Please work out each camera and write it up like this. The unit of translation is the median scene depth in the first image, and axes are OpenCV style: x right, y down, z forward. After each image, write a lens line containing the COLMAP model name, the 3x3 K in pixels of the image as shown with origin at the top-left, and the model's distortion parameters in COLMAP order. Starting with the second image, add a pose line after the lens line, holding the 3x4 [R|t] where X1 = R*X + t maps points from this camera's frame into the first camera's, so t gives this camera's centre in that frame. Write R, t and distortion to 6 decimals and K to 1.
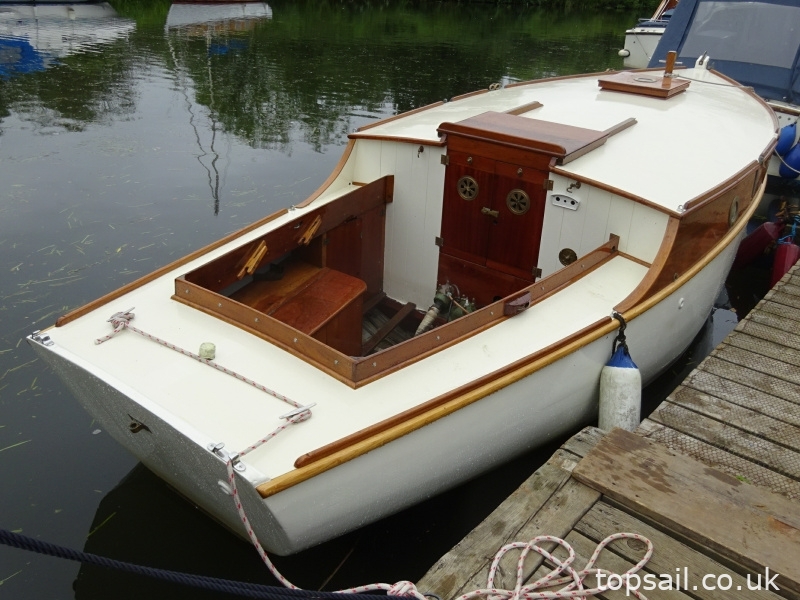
lens RADIAL K [[699.2, 0, 399.1], [0, 699.2, 320.5], [0, 0, 1]] dist [-0.067806, 0.040626]
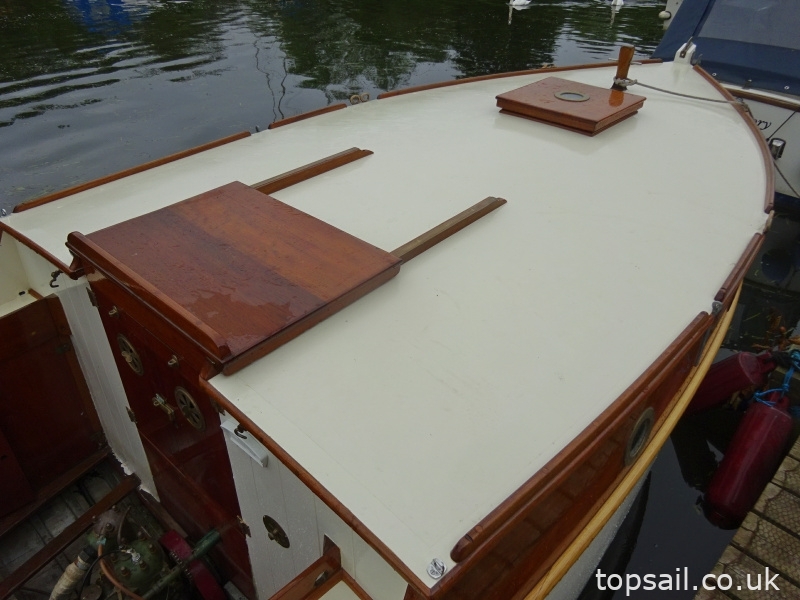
lens RADIAL K [[589.1, 0, 402.3], [0, 589.1, 302.0], [0, 0, 1]] dist [0.008856, -0.013671]
pose [[0.996139, 0.043045, -0.076509, 0.346474], [-0.034865, 0.993840, 0.105201, -0.291805], [0.080566, -0.102128, 0.991503, 0.588488]]
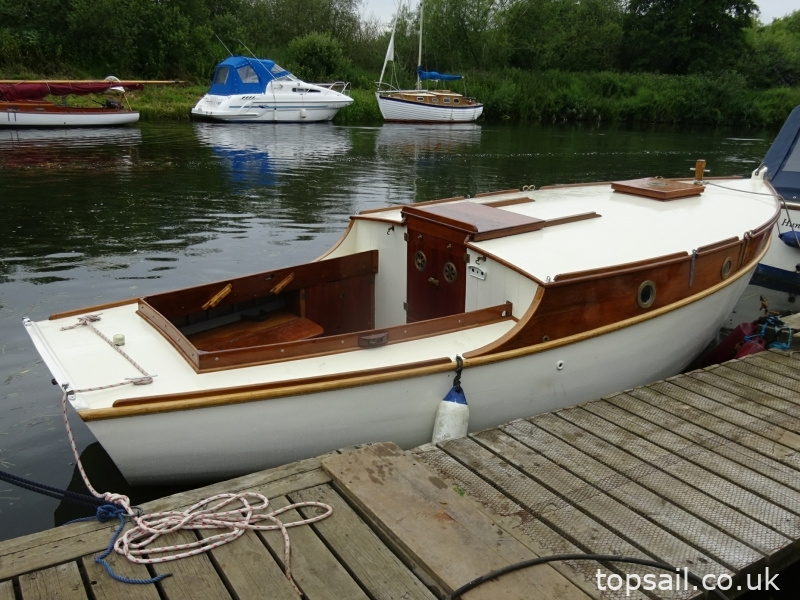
lens RADIAL K [[699.2, 0, 395.7], [0, 699.2, 307.9], [0, 0, 1]] dist [-0.067806, 0.040626]
pose [[0.947607, 0.079011, -0.309514, 0.442741], [-0.128360, 0.981444, -0.142449, 0.064792], [0.292516, 0.174715, 0.940164, -0.117494]]
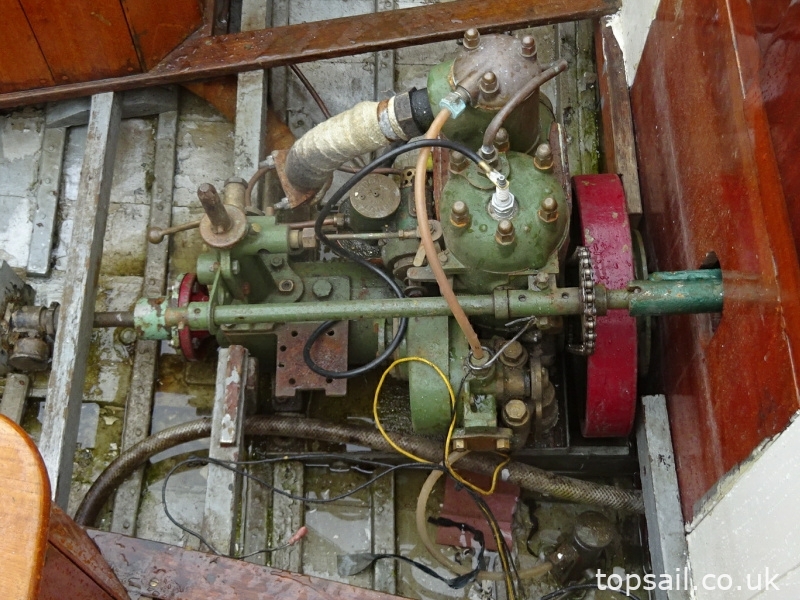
lens RADIAL K [[1115.1, 0, 384.1], [0, 1115.1, 220.4], [0, 0, 1]] dist [0.004334, 0.000000]
pose [[0.589542, 0.681759, -0.433180, 0.220727], [-0.362754, 0.702633, 0.612141, -0.201295], [0.721699, -0.203745, 0.661542, 0.796863]]
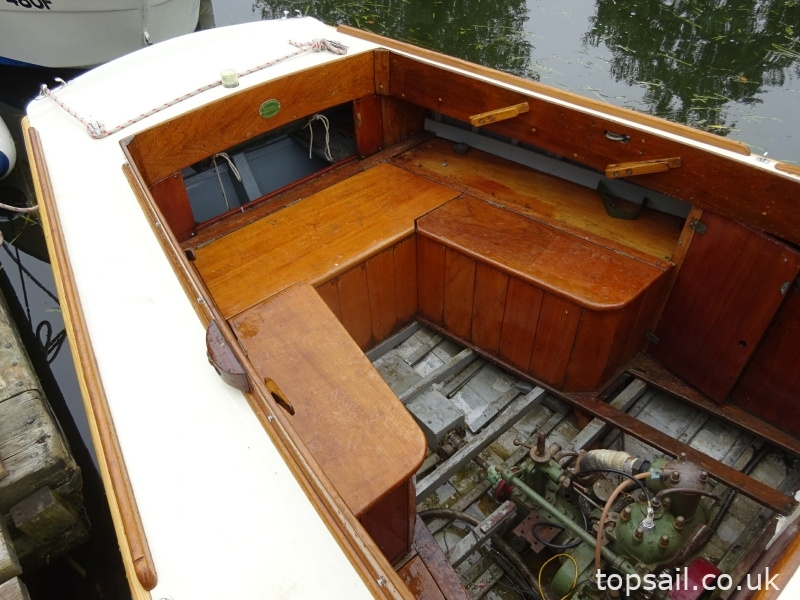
lens RADIAL K [[617.8, 0, 378.6], [0, 617.8, 303.8], [0, 0, 1]] dist [-0.034125, -0.001961]
pose [[-0.232496, 0.635737, -0.736060, 0.327441], [-0.449937, 0.600643, 0.660896, -0.277061], [0.862266, 0.484837, 0.146395, 0.769776]]
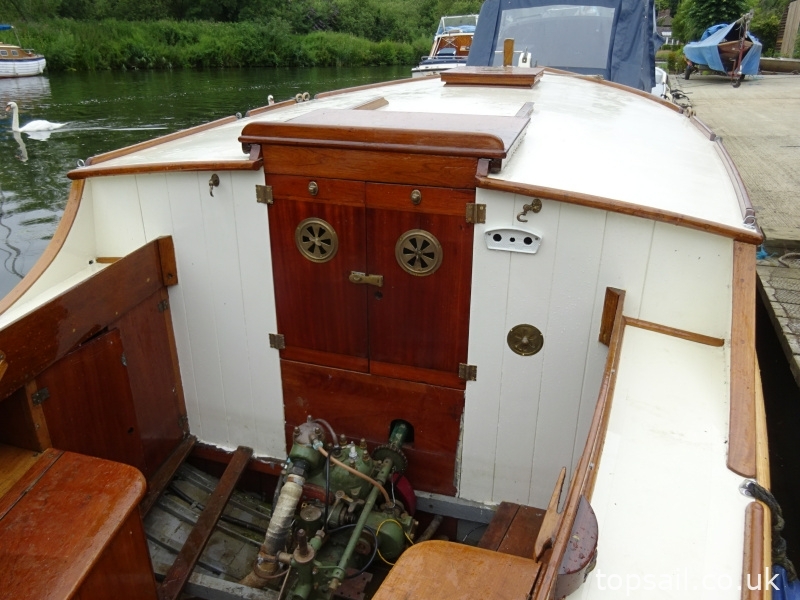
lens RADIAL K [[617.8, 0, 406.5], [0, 617.8, 296.4], [0, 0, 1]] dist [-0.034125, -0.001961]
pose [[0.940702, -0.166911, 0.295331, 0.017199], [0.188399, 0.981031, -0.045653, -0.115838], [-0.282109, 0.098586, 0.954303, 0.545817]]
